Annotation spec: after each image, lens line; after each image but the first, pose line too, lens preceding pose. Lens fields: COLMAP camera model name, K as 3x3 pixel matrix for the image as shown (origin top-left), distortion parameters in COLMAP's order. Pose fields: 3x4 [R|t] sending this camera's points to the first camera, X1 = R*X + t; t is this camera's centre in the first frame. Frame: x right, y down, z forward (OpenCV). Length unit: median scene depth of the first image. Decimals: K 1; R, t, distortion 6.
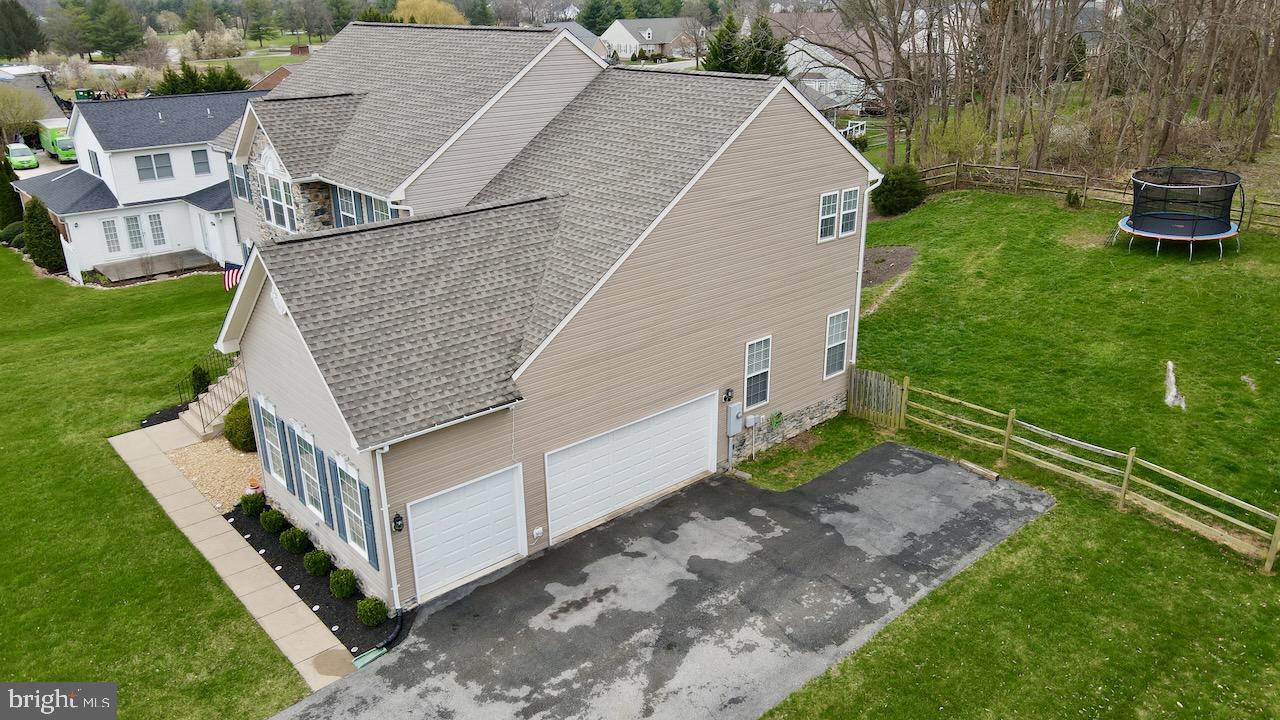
lens RADIAL K [[952.1, 0, 640.0], [0, 952.1, 360.0], [0, 0, 1]] dist [0.002965, 0.009019]
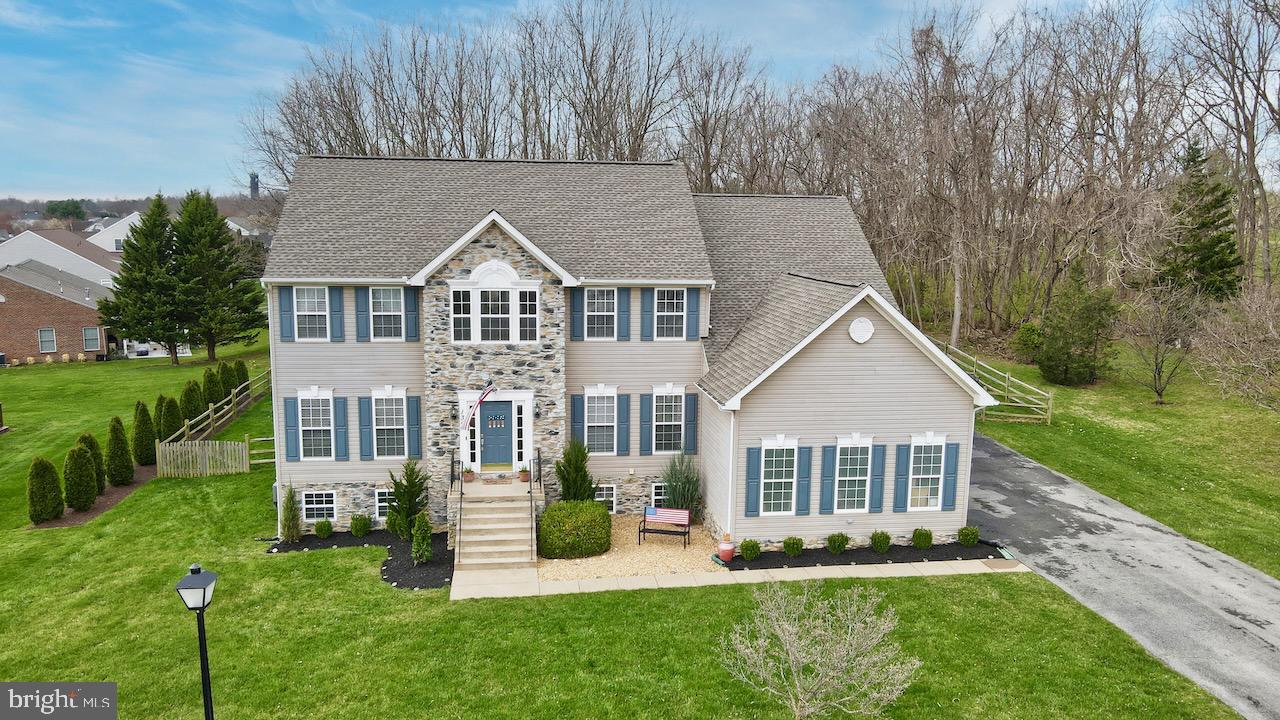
lens RADIAL K [[969.9, 0, 639.4], [0, 969.9, 367.3], [0, 0, 1]] dist [0.011753, 0.009989]
pose [[0.549330, -0.103867, 0.829125, -1.167573], [0.281833, 0.957134, -0.066823, -0.008394], [-0.786643, 0.270383, 0.555055, 0.362806]]
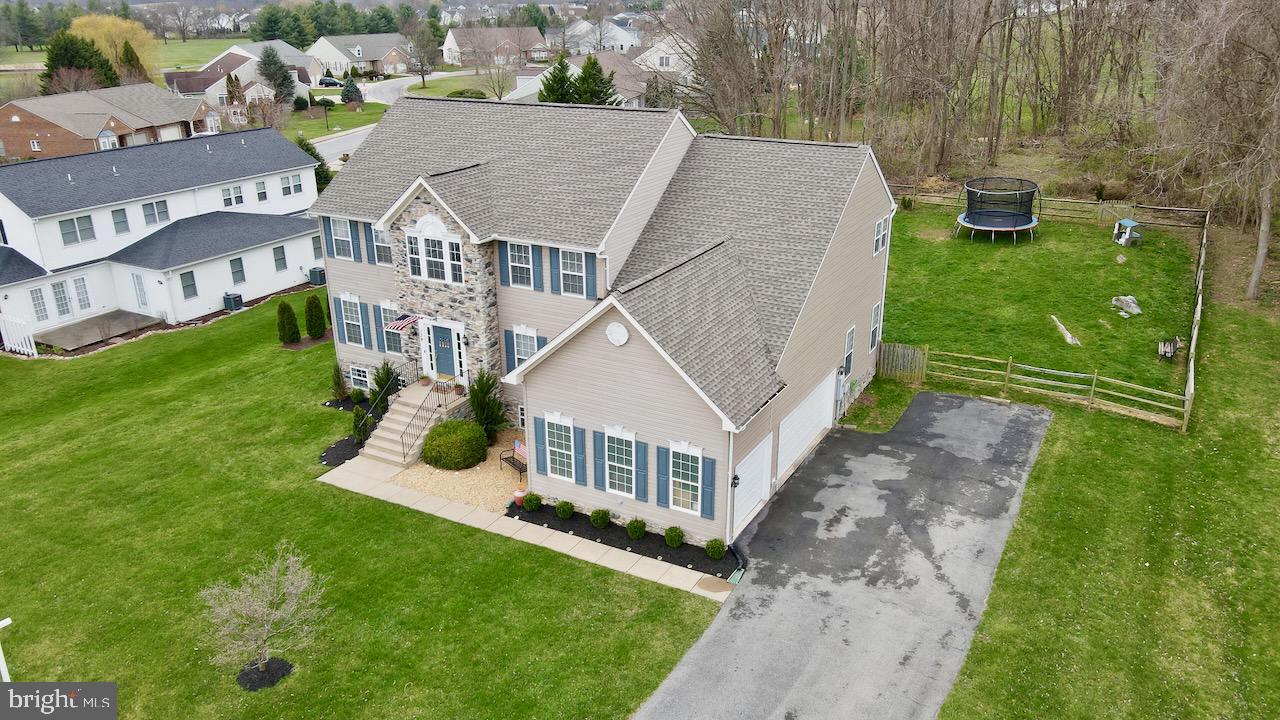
lens RADIAL K [[952.1, 0, 640.0], [0, 952.1, 360.0], [0, 0, 1]] dist [0.002965, 0.009019]
pose [[0.940888, -0.118111, 0.317459, -0.550499], [0.119278, 0.992735, 0.015832, -0.031627], [-0.317023, 0.022969, 0.948140, -0.203843]]
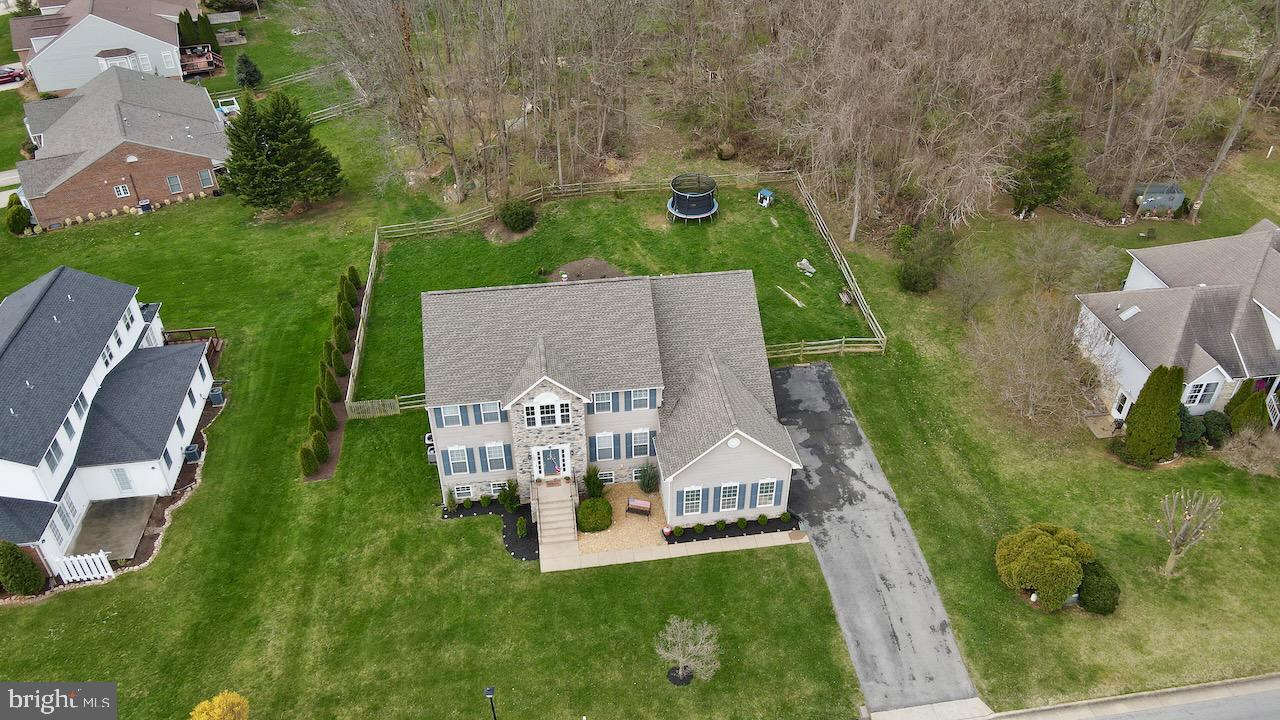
lens RADIAL K [[952.1, 0, 640.0], [0, 952.1, 360.0], [0, 0, 1]] dist [0.002965, 0.009019]
pose [[0.546577, -0.478623, 0.687149, -1.559161], [0.298716, 0.878020, 0.373964, -0.931821], [-0.782319, 0.000863, 0.622878, -0.303202]]
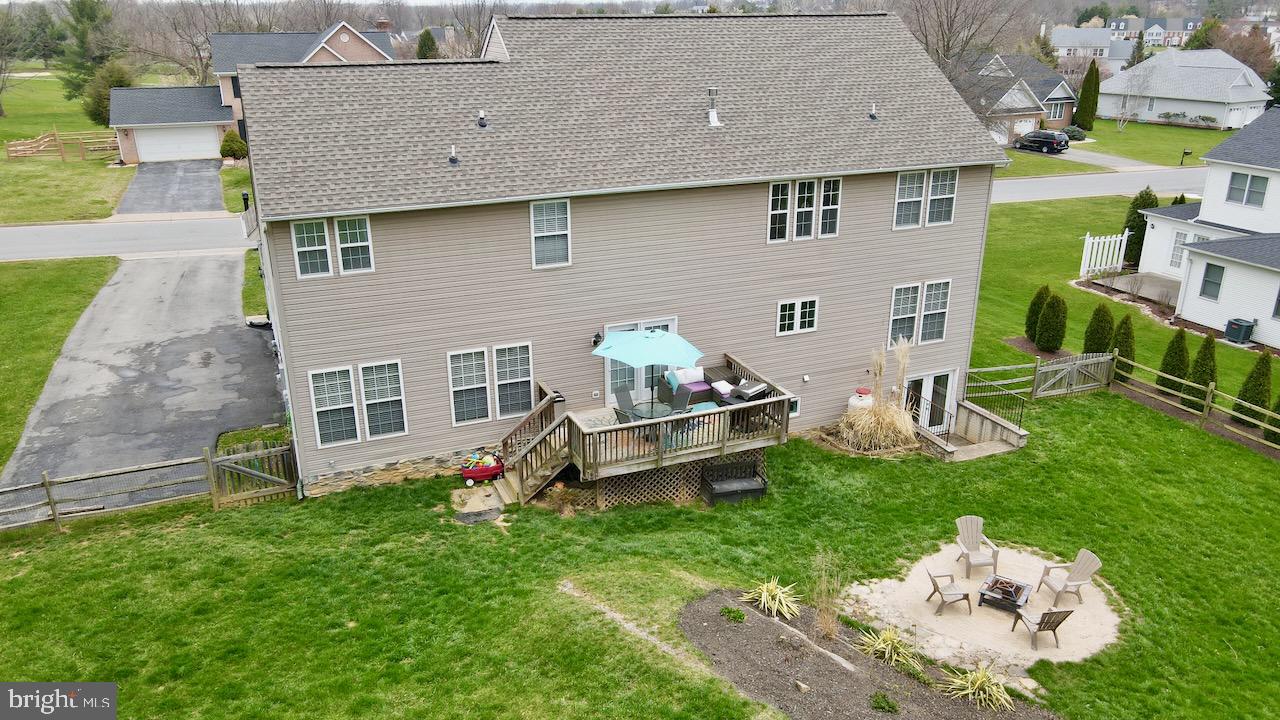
lens RADIAL K [[952.1, 0, 640.0], [0, 952.1, 360.0], [0, 0, 1]] dist [0.002965, 0.009019]
pose [[-0.311039, 0.343933, -0.885982, 0.819136], [-0.334004, 0.833201, 0.440701, -0.504268], [0.889773, 0.432997, -0.144283, 1.346834]]
